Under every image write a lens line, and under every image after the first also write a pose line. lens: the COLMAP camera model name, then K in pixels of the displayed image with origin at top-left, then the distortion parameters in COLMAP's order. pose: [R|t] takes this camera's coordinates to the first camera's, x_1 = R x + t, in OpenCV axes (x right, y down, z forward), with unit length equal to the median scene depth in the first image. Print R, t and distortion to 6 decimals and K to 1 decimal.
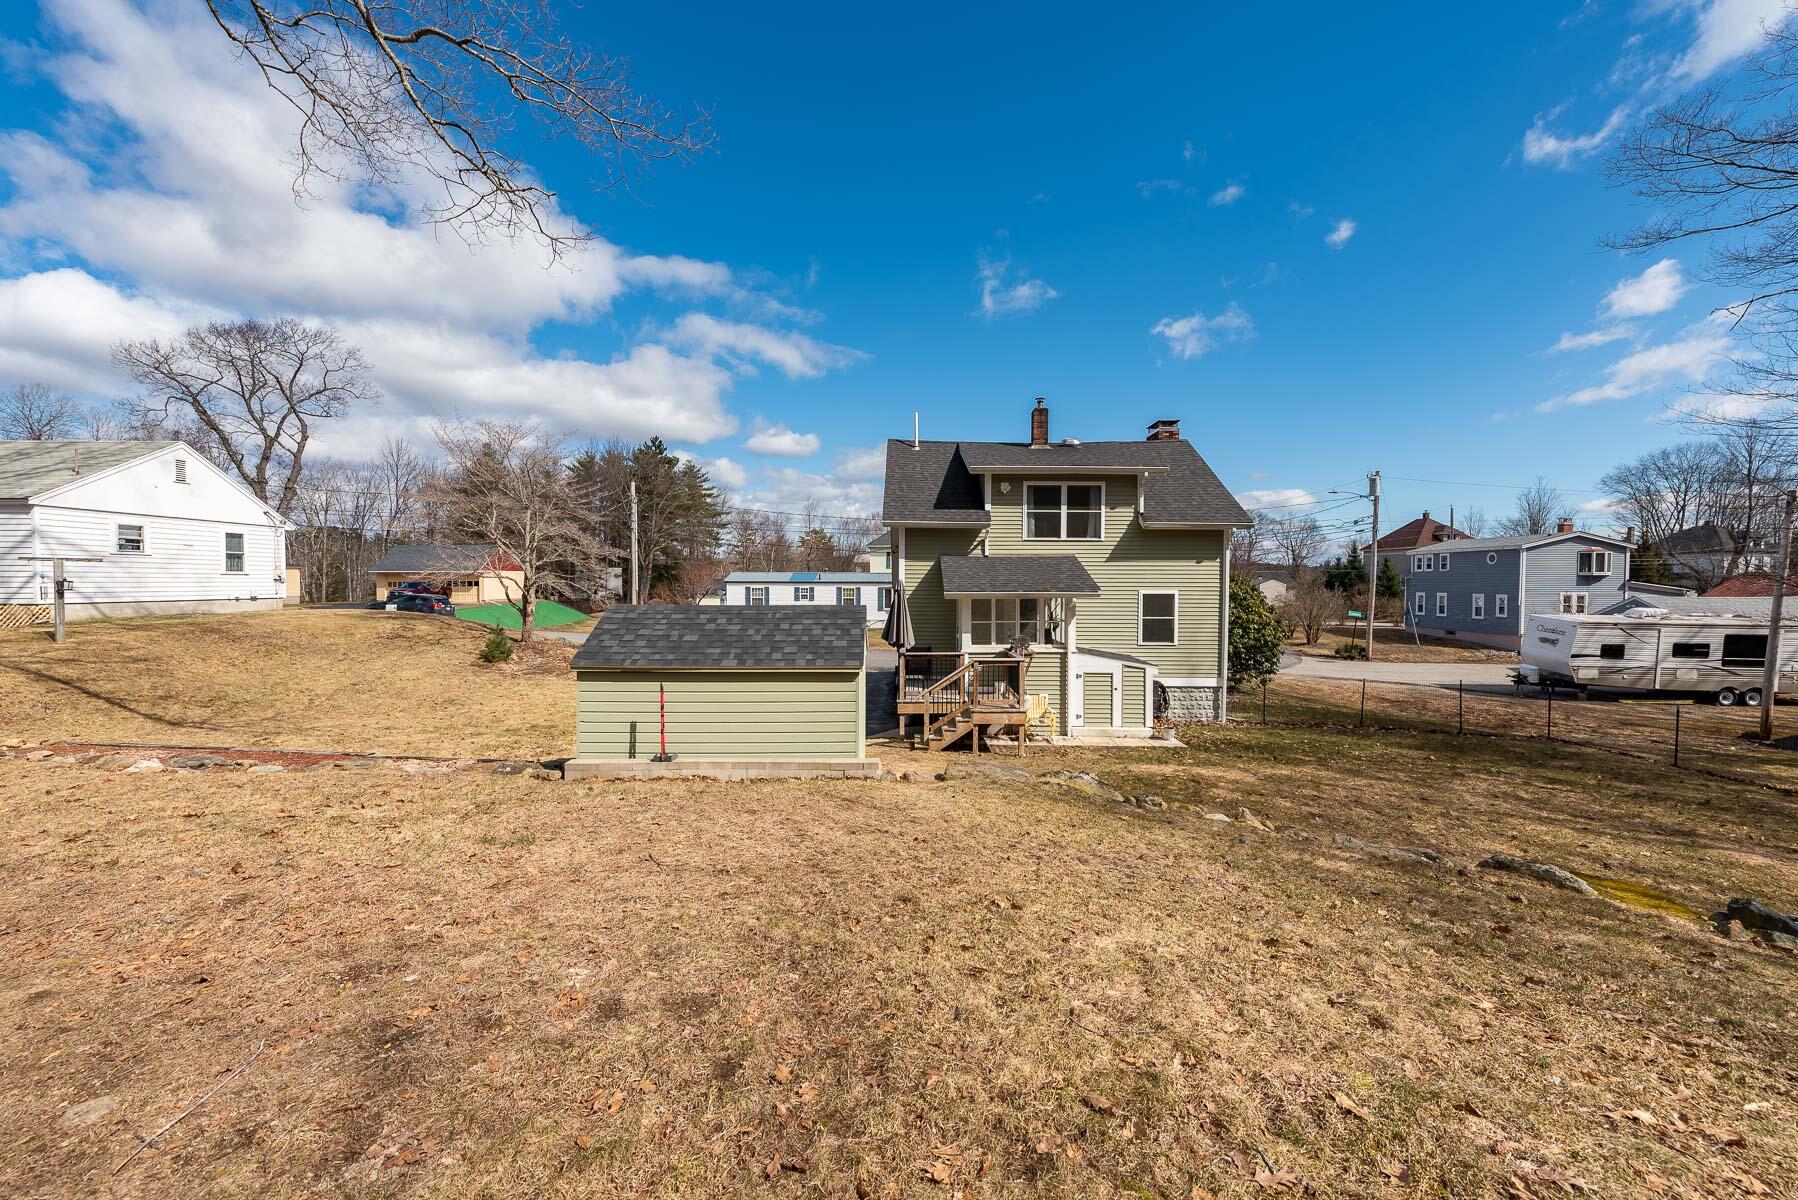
lens RADIAL K [[695.1, 0, 901.2], [0, 695.1, 598.6], [0, 0, 1]] dist [0.010217, -0.001238]
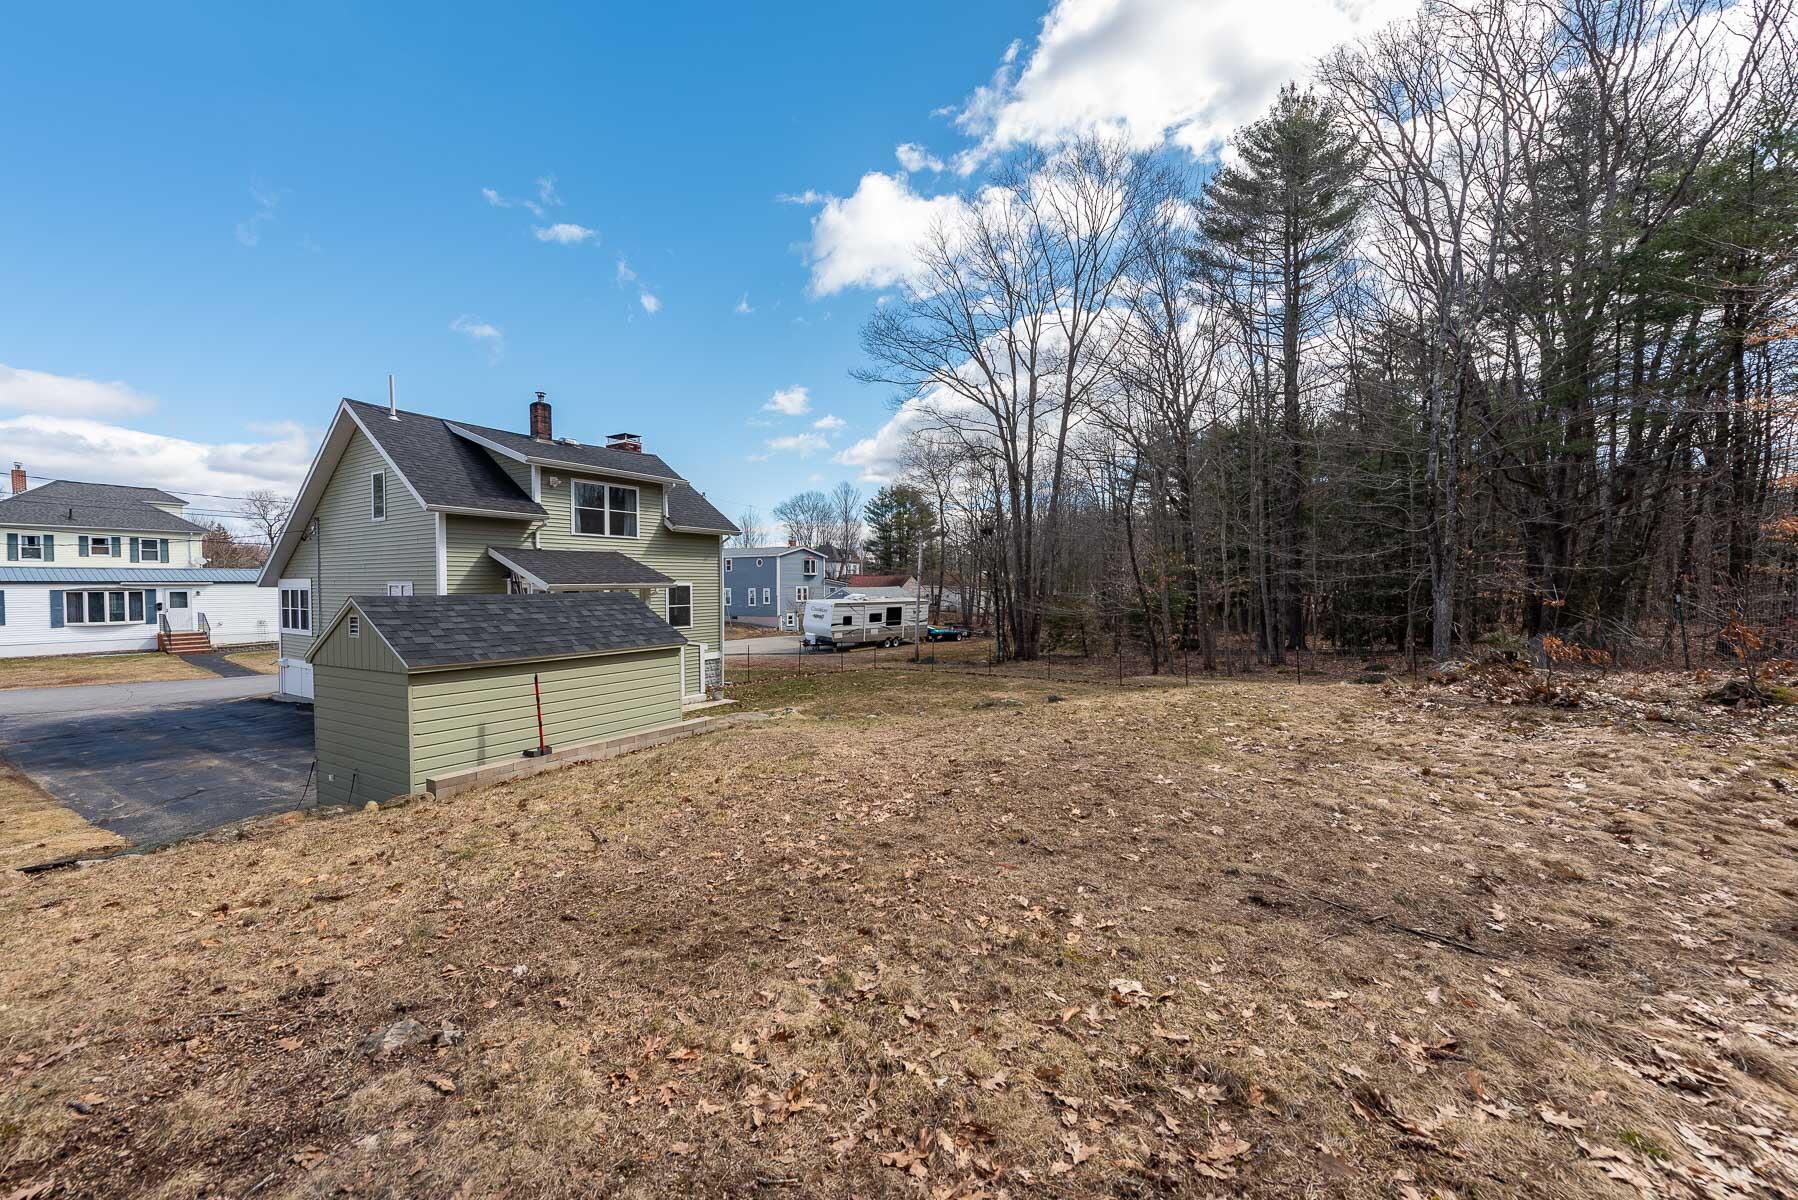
lens RADIAL K [[695.1, 0, 899.4], [0, 695.1, 602.8], [0, 0, 1]] dist [0.010217, -0.001238]
pose [[0.539947, -0.029428, 0.841184, -0.396314], [0.025356, 0.999504, 0.018691, 0.008781], [-0.841317, 0.011237, 0.540426, 0.030954]]
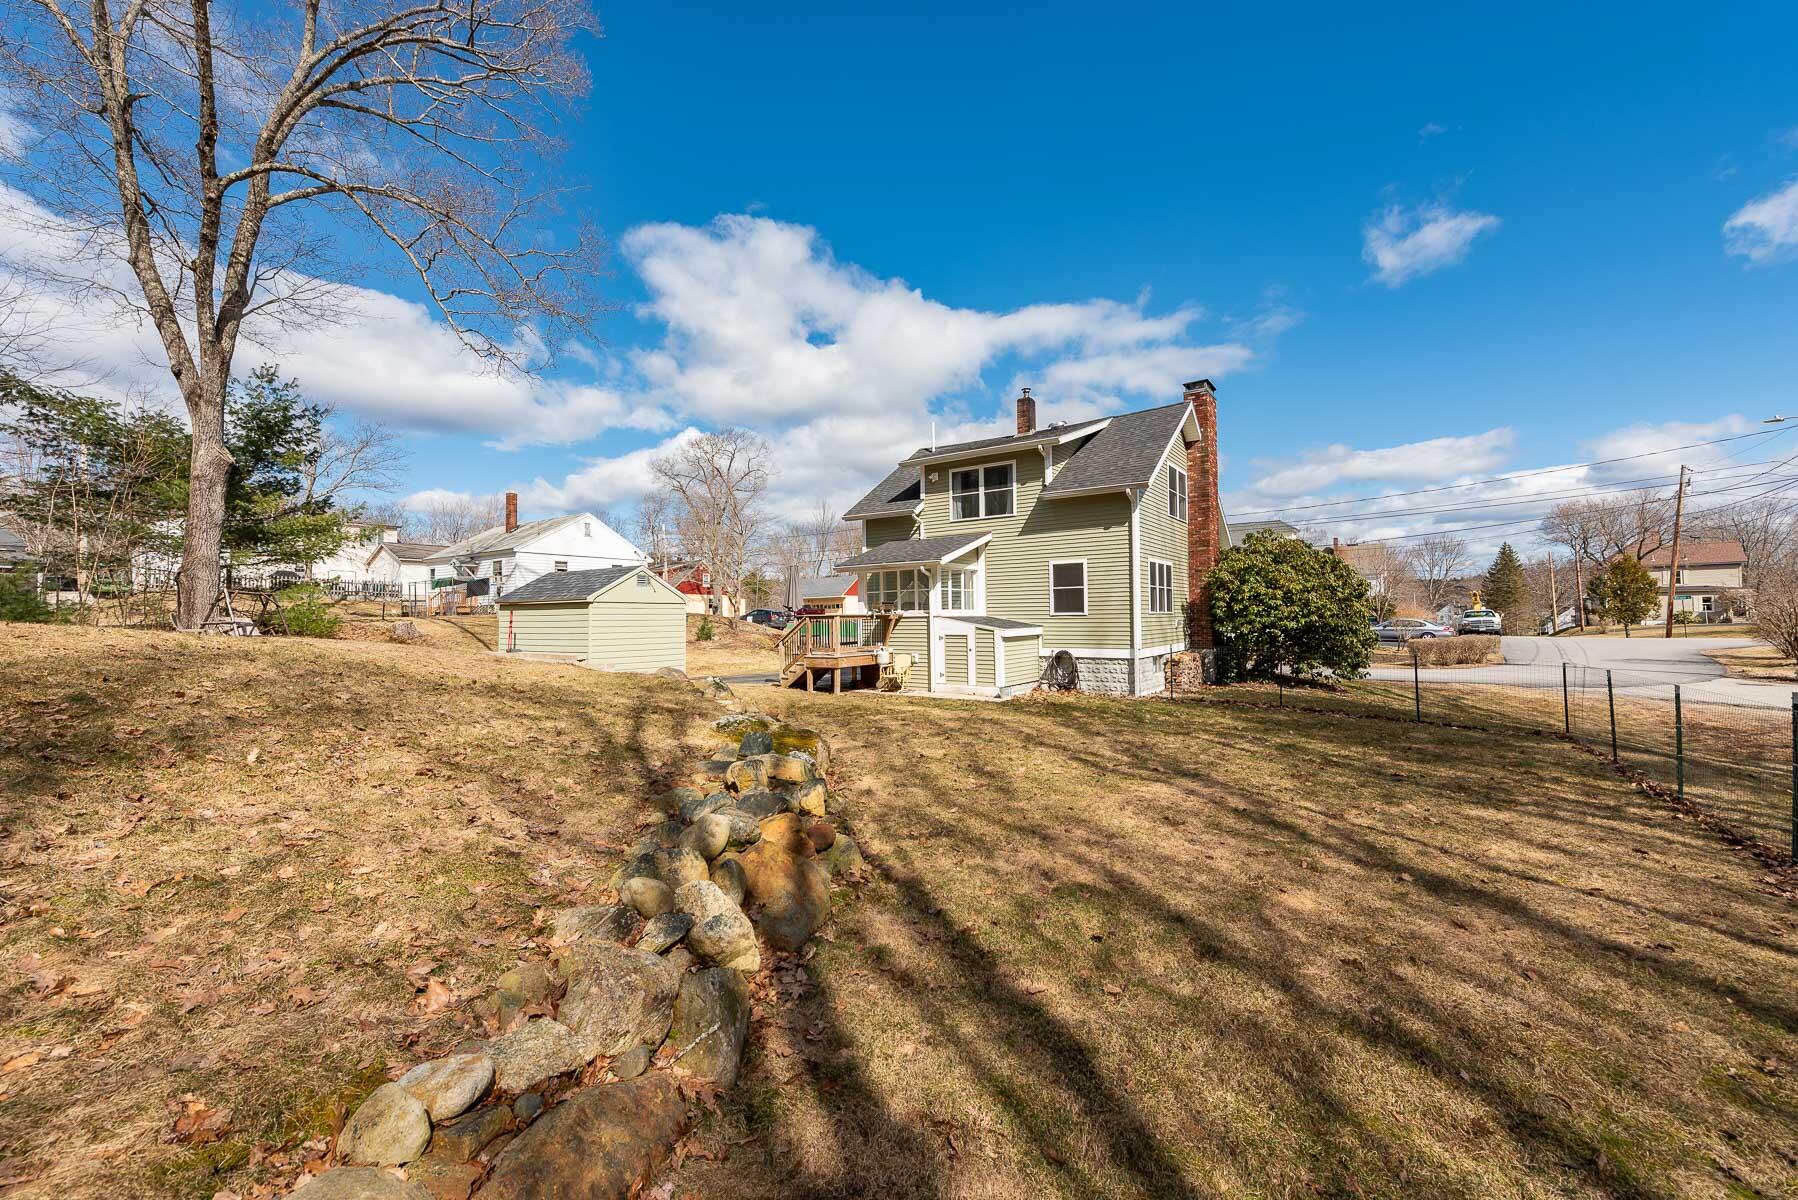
lens RADIAL K [[695.1, 0, 891.5], [0, 695.1, 591.2], [0, 0, 1]] dist [0.010217, -0.001238]
pose [[0.806534, -0.034640, -0.590172, 0.685107], [-0.001439, 0.998164, -0.060555, 0.084824], [0.591186, 0.049689, 0.805003, 0.051062]]
